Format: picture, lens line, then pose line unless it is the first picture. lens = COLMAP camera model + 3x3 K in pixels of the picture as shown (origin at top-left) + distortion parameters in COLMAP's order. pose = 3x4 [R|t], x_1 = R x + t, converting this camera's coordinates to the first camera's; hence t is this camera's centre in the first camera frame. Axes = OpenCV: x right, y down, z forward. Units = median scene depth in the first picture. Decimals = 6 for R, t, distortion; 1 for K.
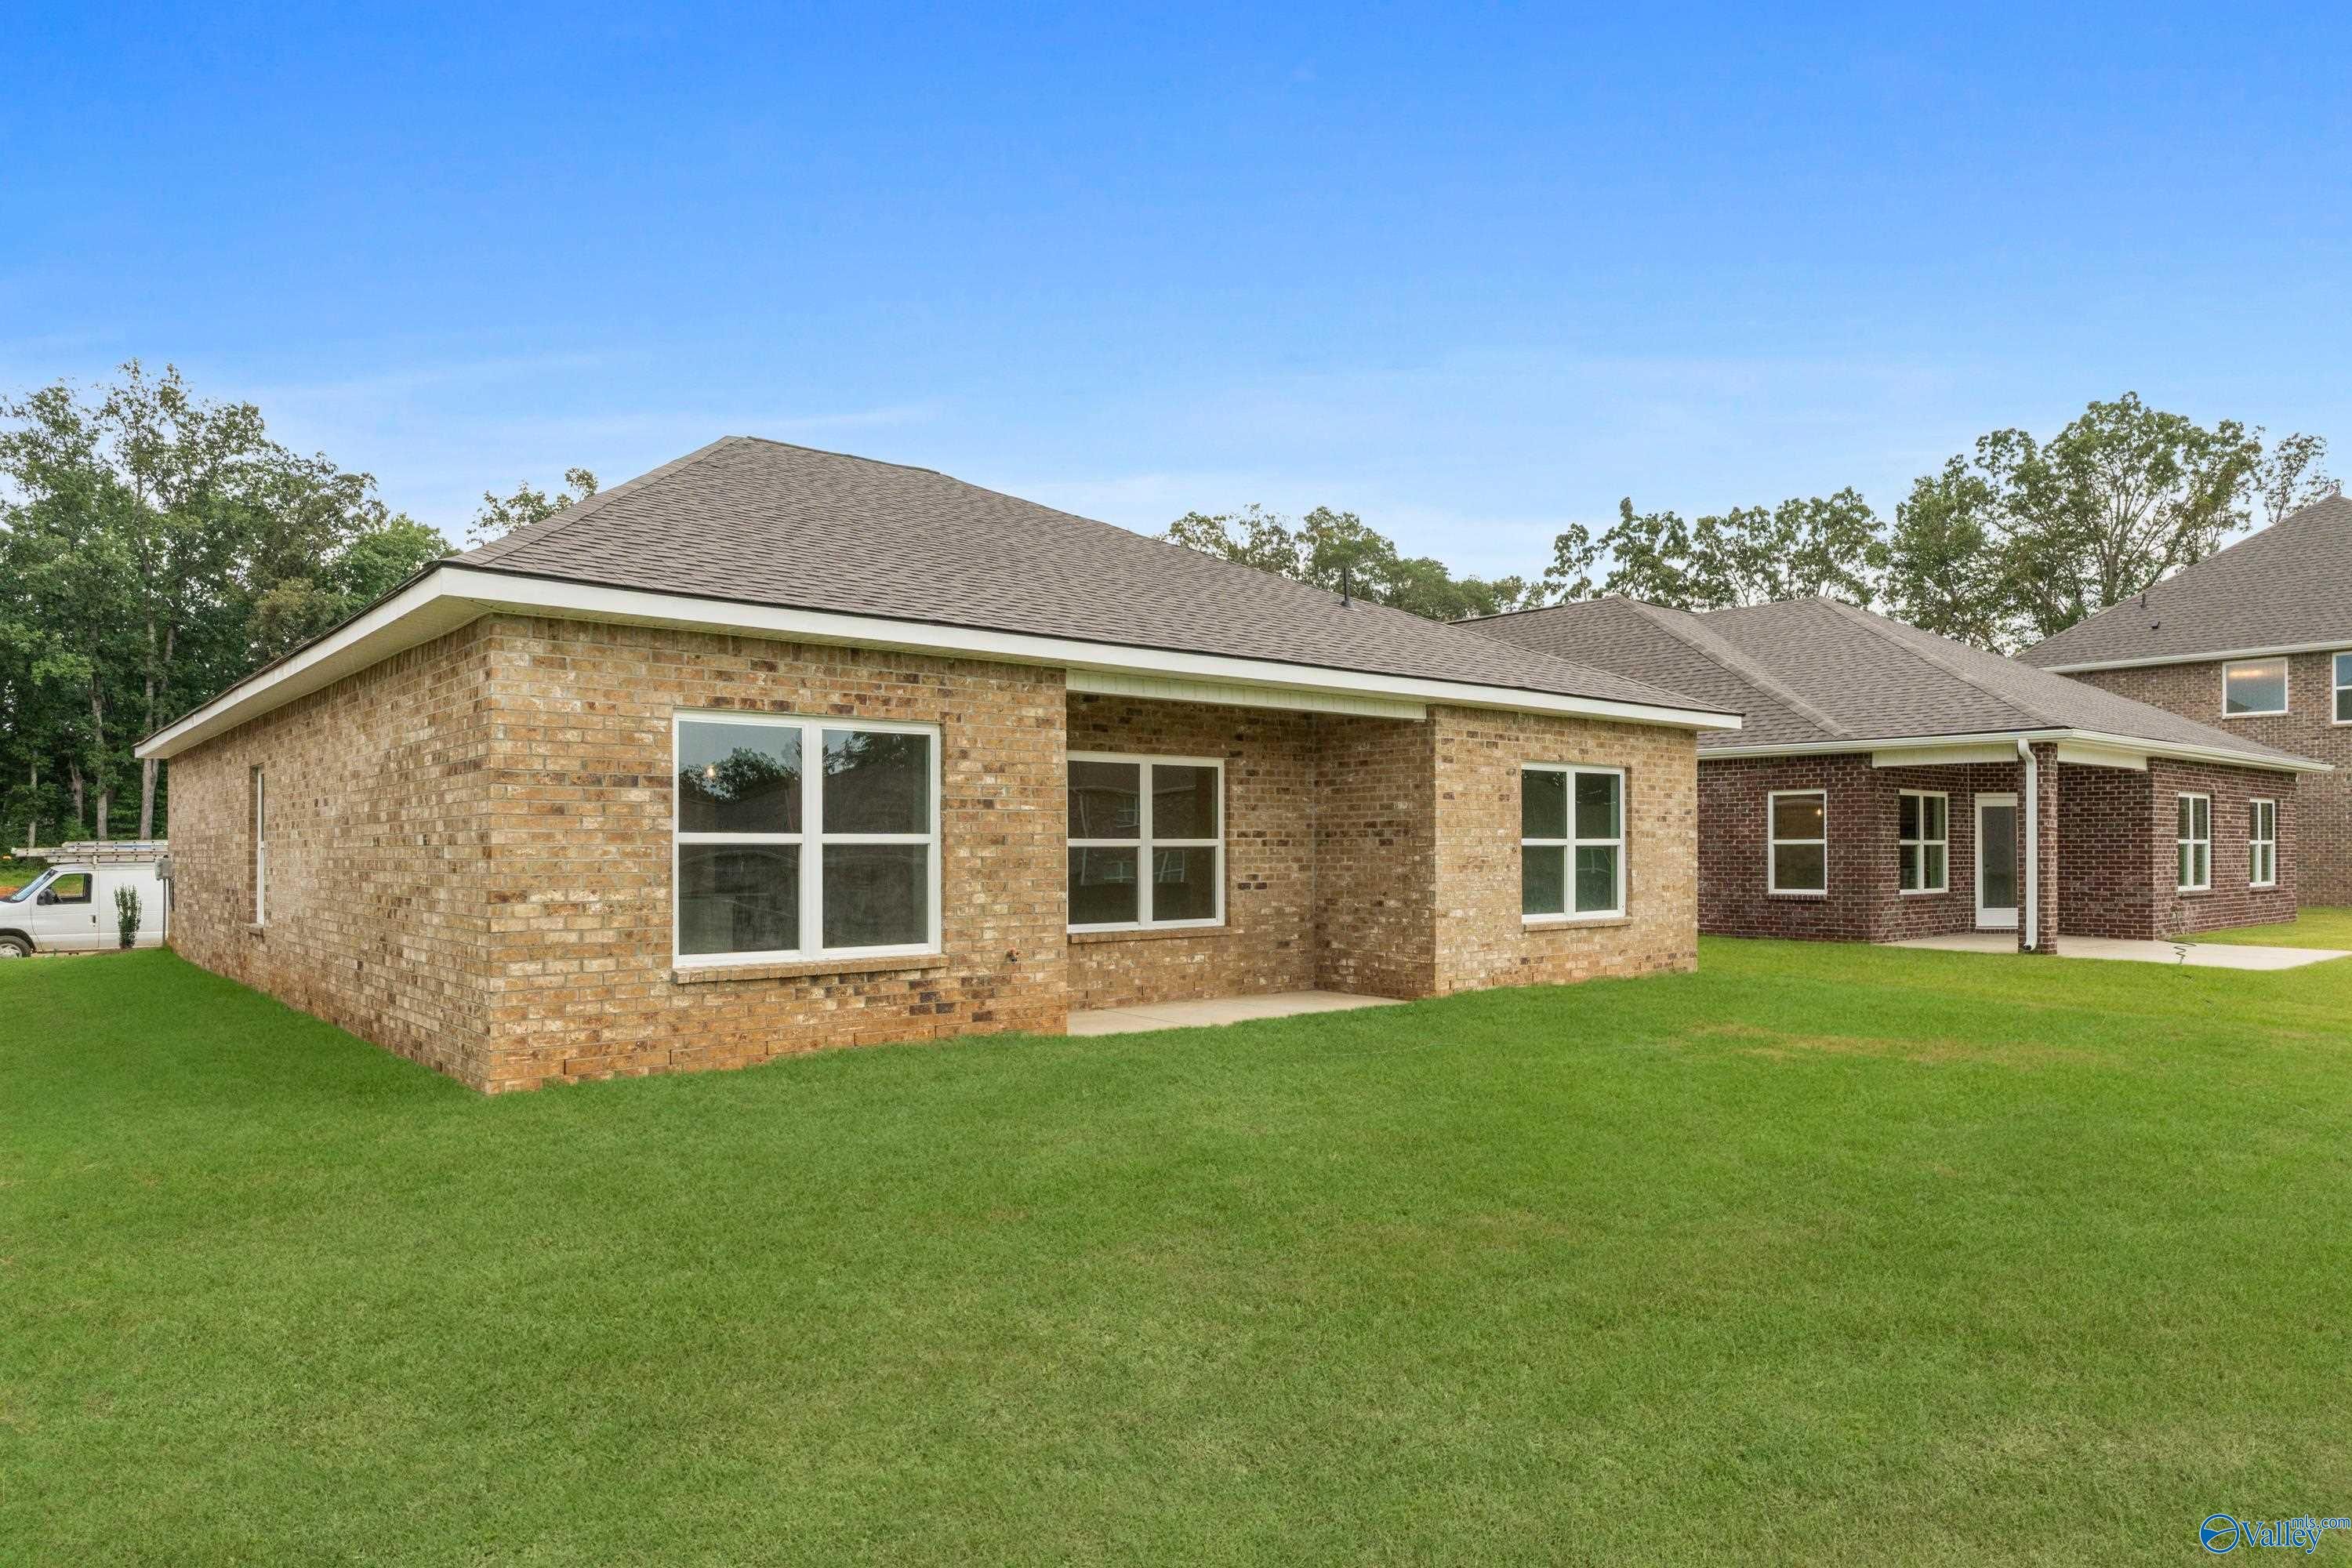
lens RADIAL K [[1487.8, 0, 1174.1], [0, 1487.8, 846.0], [0, 0, 1]] dist [-0.000738, -0.002159]
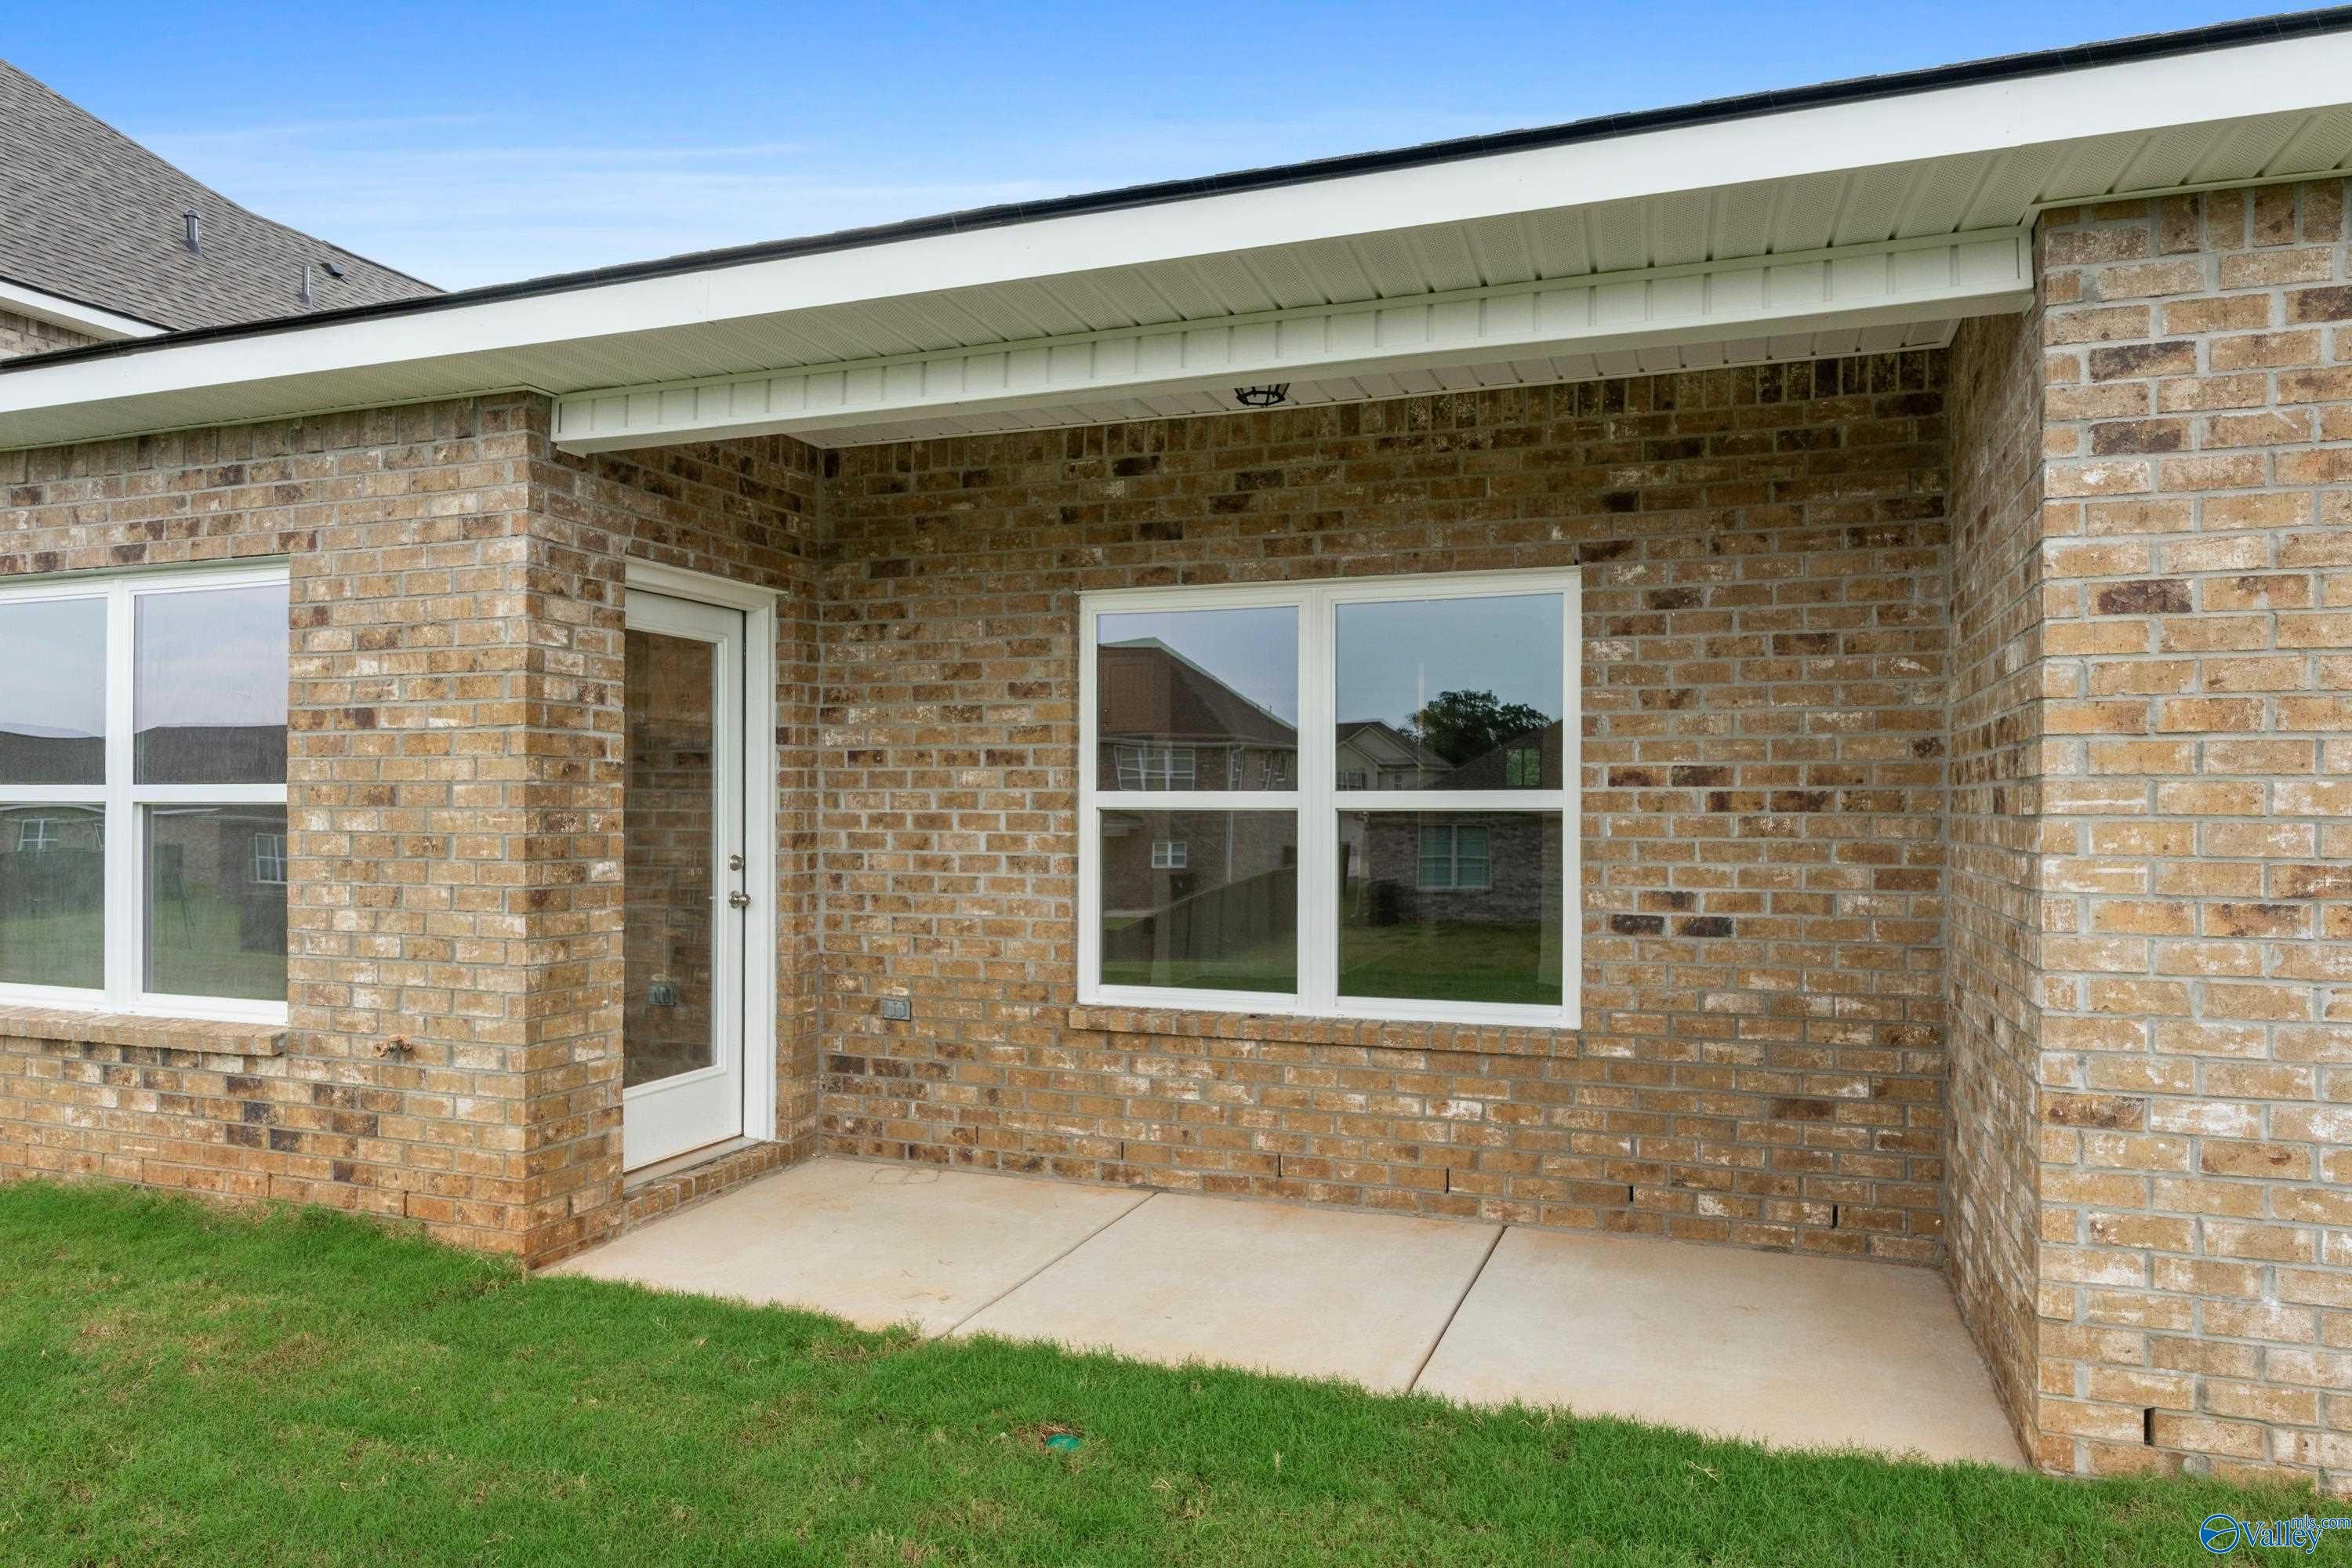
lens RADIAL K [[1487.8, 0, 1174.2], [0, 1487.8, 805.8], [0, 0, 1]] dist [-0.000738, -0.002159]
pose [[0.493885, 0.005417, -0.869510, 0.393488], [-0.001387, 0.999984, 0.005442, -0.003647], [0.869526, -0.001482, 0.493885, 0.964546]]
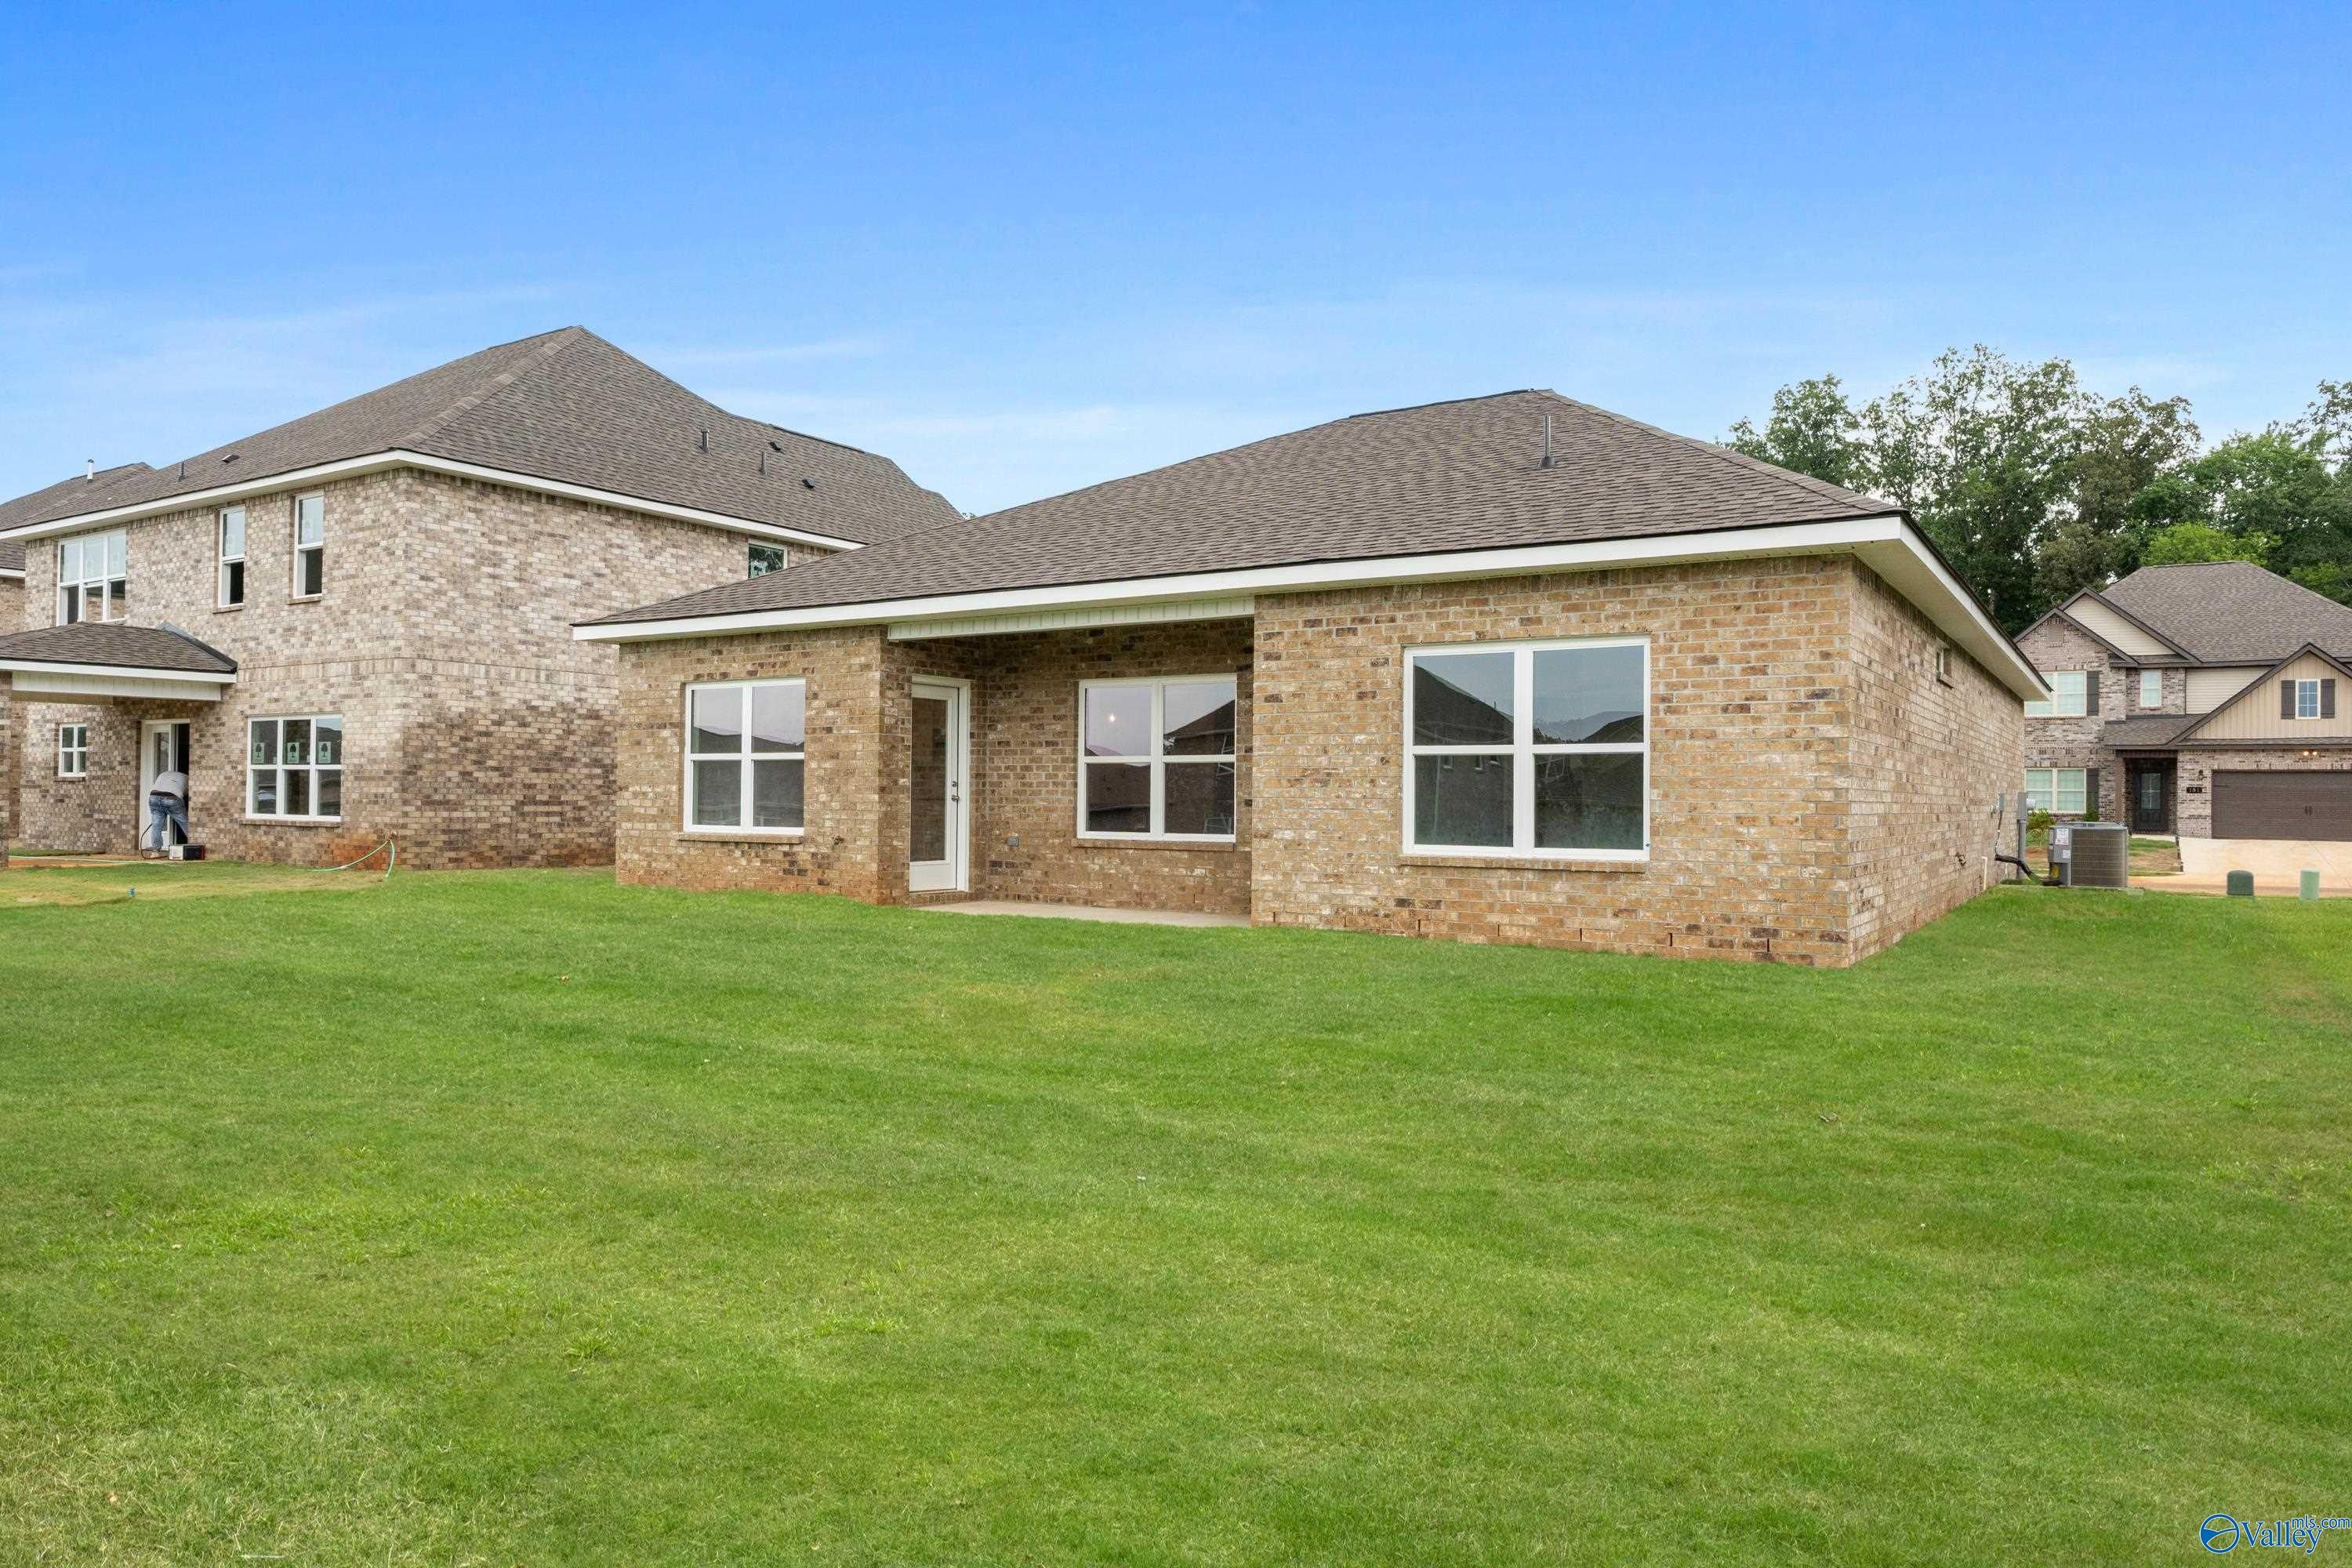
lens RADIAL K [[1487.8, 0, 1163.7], [0, 1487.8, 781.3], [0, 0, 1]] dist [-0.000738, -0.002159]
pose [[0.283172, -0.004971, -0.959056, 1.267984], [-0.006890, 0.999950, -0.007218, 0.026998], [0.959044, 0.008652, 0.283124, 0.882557]]
